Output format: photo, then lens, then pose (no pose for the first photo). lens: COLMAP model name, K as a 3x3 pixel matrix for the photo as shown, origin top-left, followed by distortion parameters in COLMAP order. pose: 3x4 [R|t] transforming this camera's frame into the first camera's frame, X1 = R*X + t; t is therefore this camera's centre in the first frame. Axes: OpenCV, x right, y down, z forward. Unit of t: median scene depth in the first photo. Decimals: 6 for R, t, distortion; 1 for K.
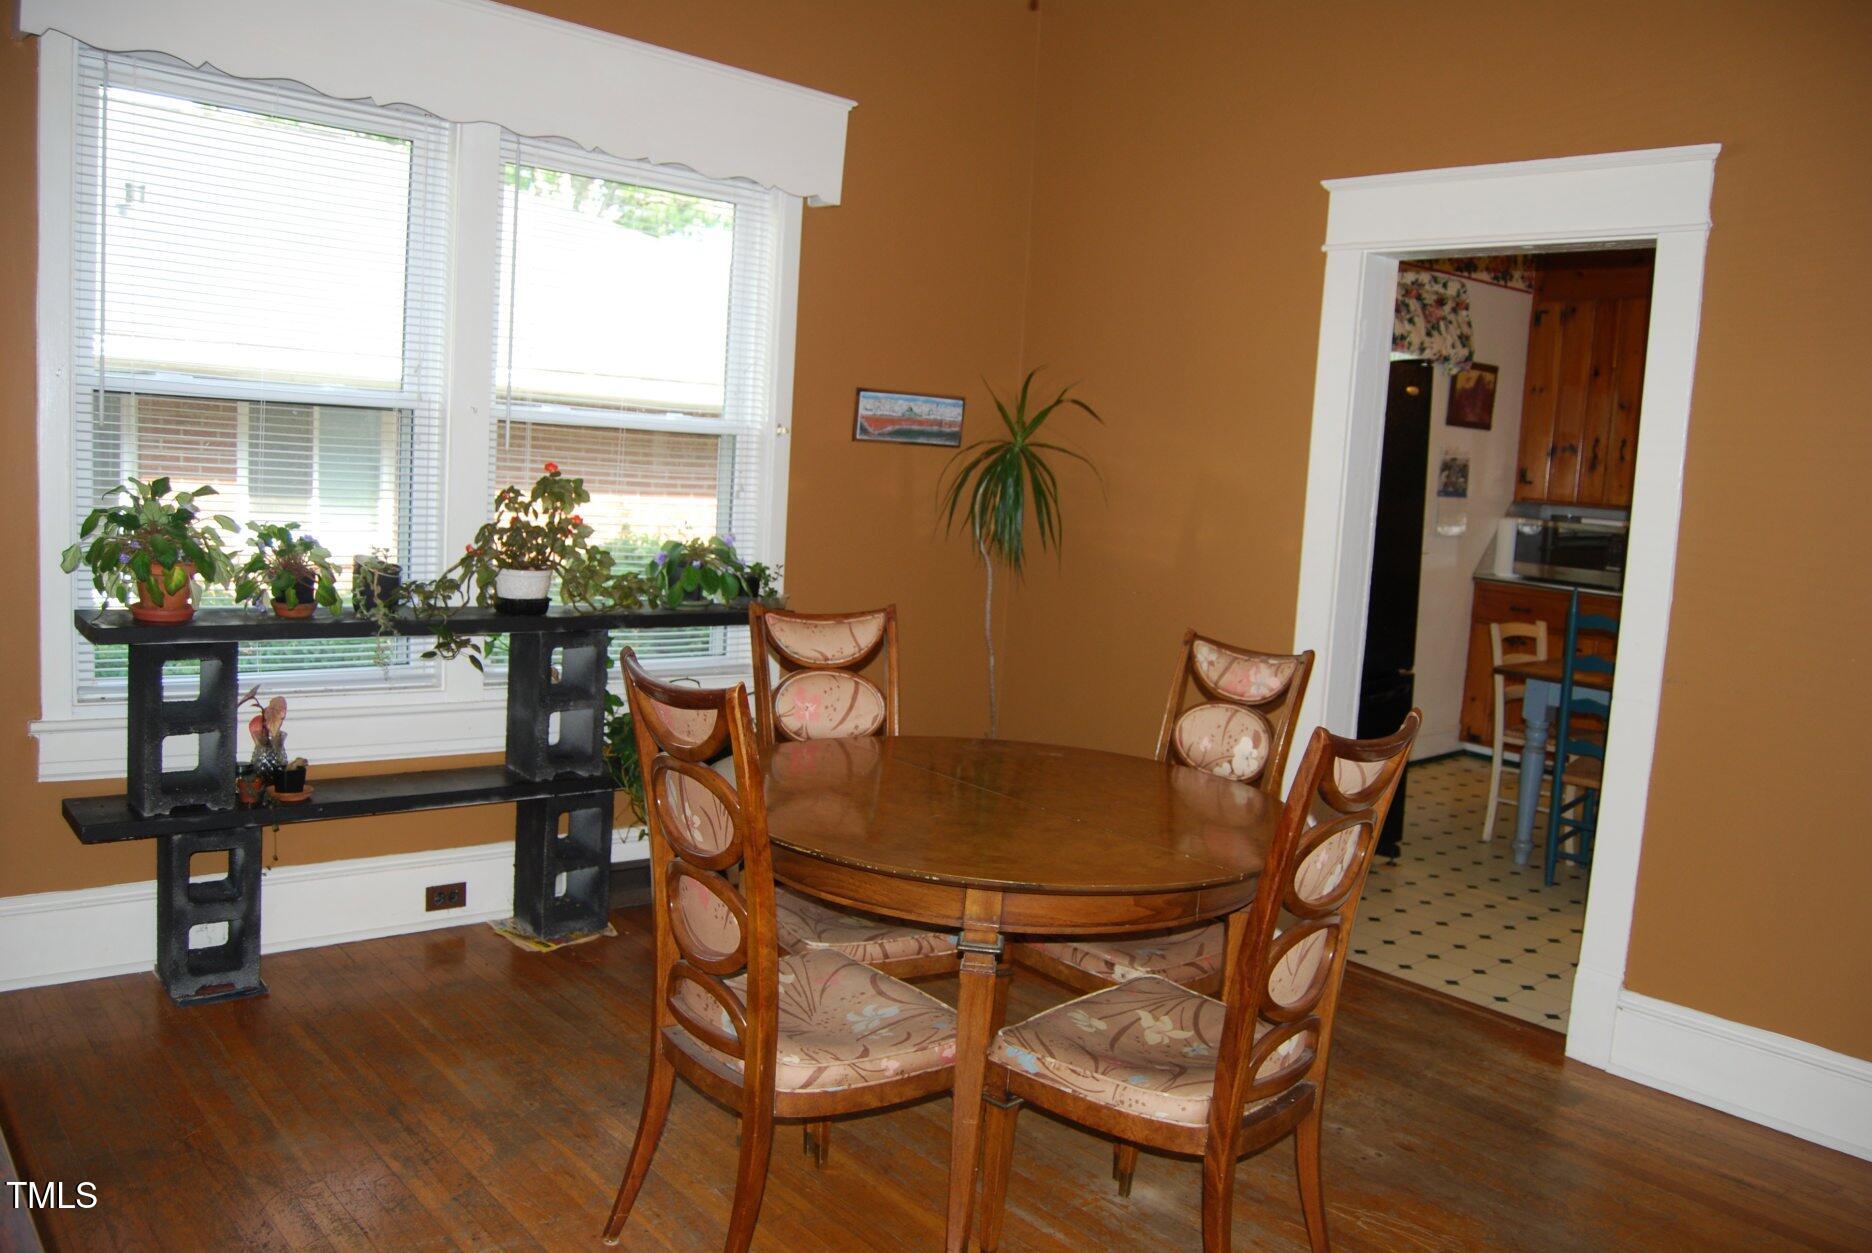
lens RADIAL K [[1462.6, 0, 938.5], [0, 1462.6, 635.3], [0, 0, 1]] dist [-0.096754, 0.038101]
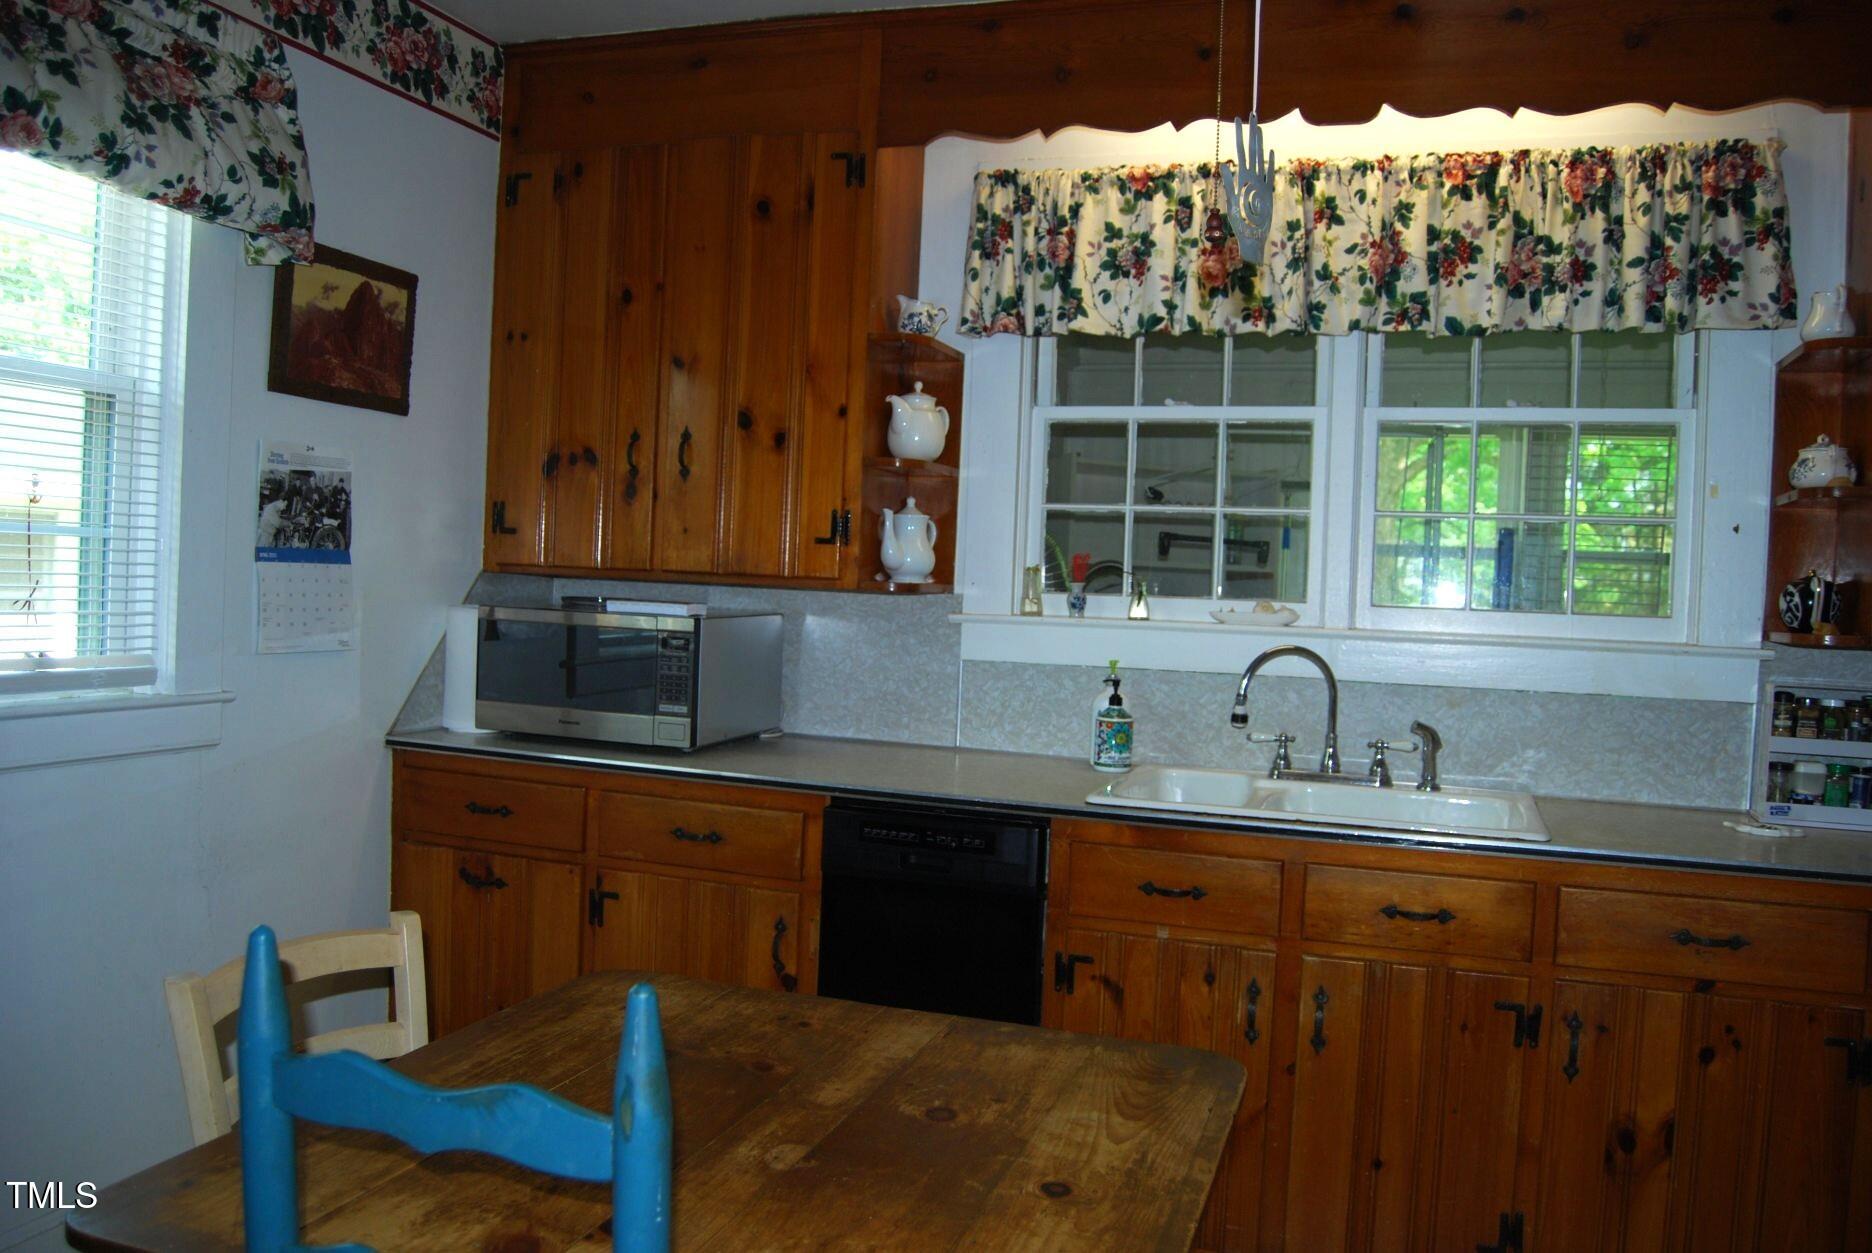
lens RADIAL K [[1471.8, 0, 950.2], [0, 1471.8, 629.1], [0, 0, 1]] dist [-0.090492, 0.031245]
pose [[0.855133, -0.039037, 0.516937, 0.295020], [0.073203, 0.996262, -0.045861, -0.042523], [-0.513215, 0.077059, 0.854794, 0.535529]]
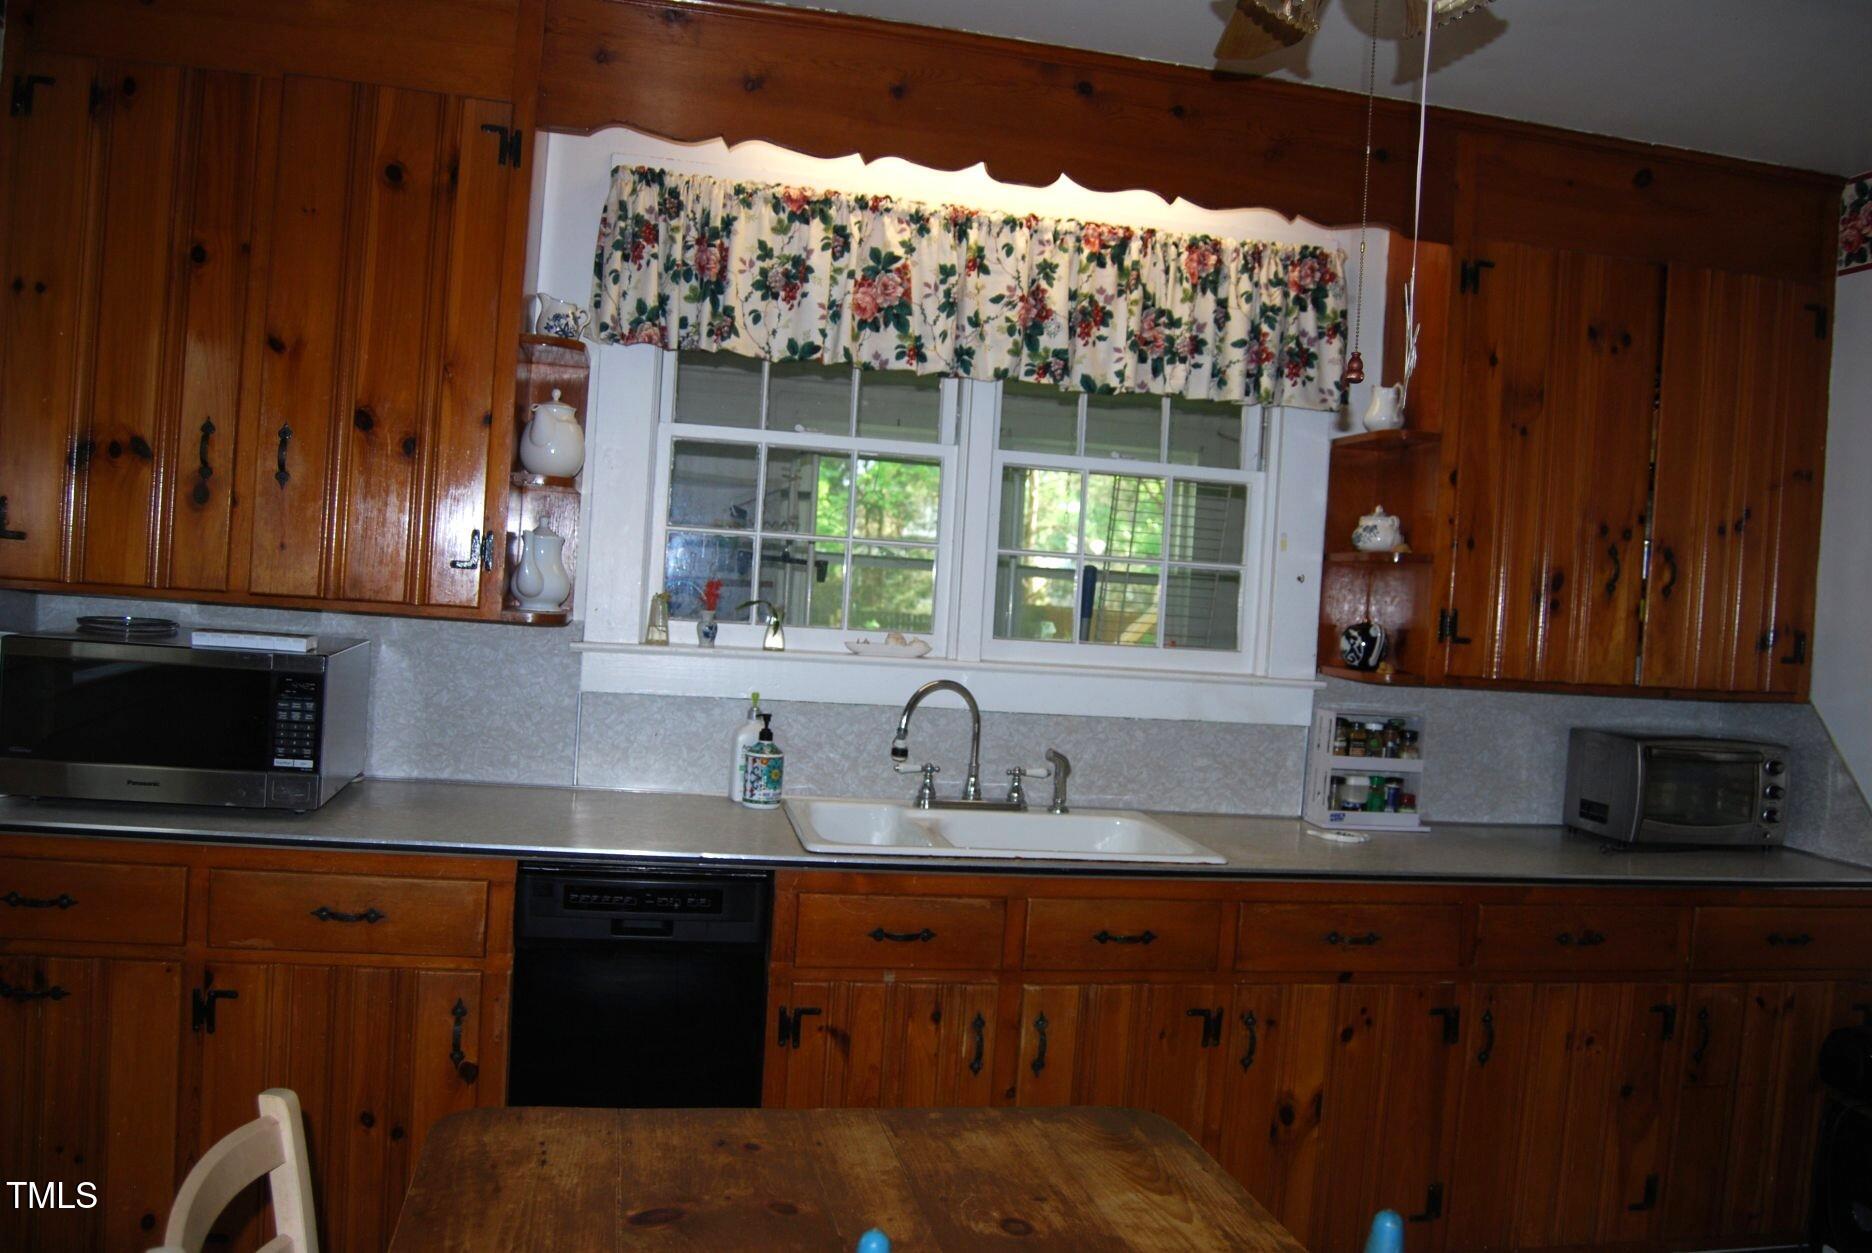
lens RADIAL K [[1471.8, 0, 949.1], [0, 1471.8, 626.1], [0, 0, 1]] dist [-0.090492, 0.031245]
pose [[0.478027, -0.049717, 0.876937, 0.210449], [0.070324, 0.997358, 0.018210, -0.075226], [-0.875525, 0.052965, 0.480260, 0.637922]]
